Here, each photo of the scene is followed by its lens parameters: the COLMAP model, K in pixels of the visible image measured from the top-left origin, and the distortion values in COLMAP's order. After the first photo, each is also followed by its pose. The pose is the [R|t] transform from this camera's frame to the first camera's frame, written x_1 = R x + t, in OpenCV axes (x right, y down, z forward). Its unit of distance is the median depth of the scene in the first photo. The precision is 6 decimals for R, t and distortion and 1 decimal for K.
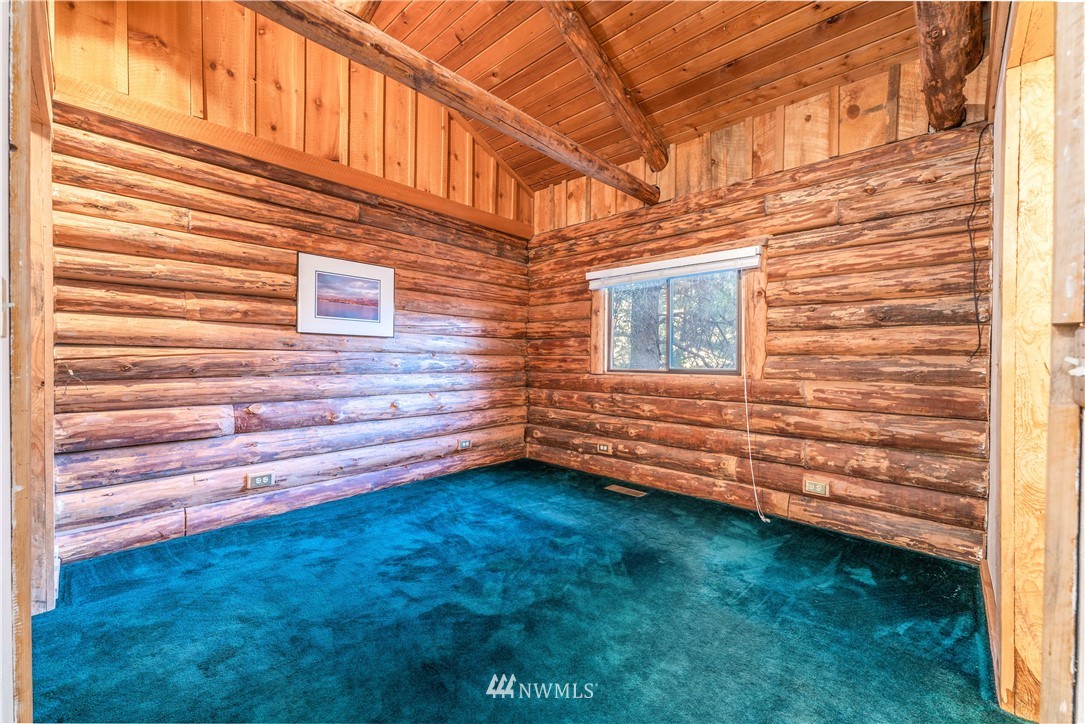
lens RADIAL K [[433.5, 0, 541.3], [0, 433.5, 359.5], [0, 0, 1]] dist [0.002063, -0.000332]
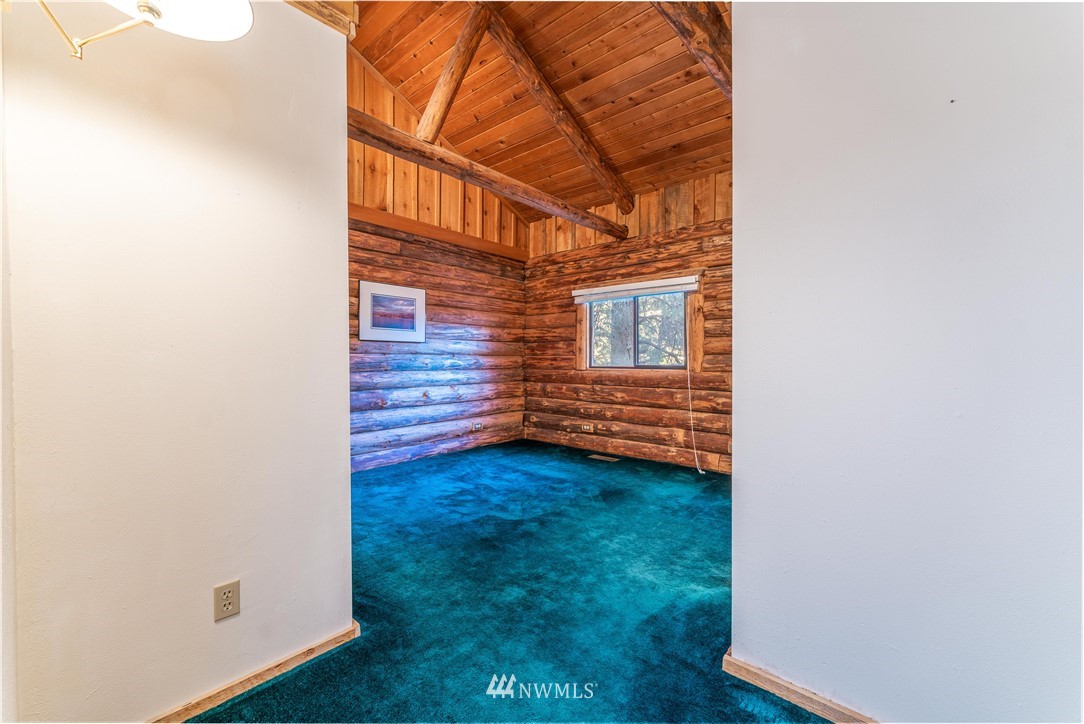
lens RADIAL K [[433.1, 0, 543.5], [0, 433.1, 360.2], [0, 0, 1]] dist [0.002063, -0.000332]
pose [[0.999008, -0.006790, 0.044009, -0.049320], [0.006677, 0.999974, 0.002711, 0.000696], [-0.044026, -0.002415, 0.999027, -0.346665]]
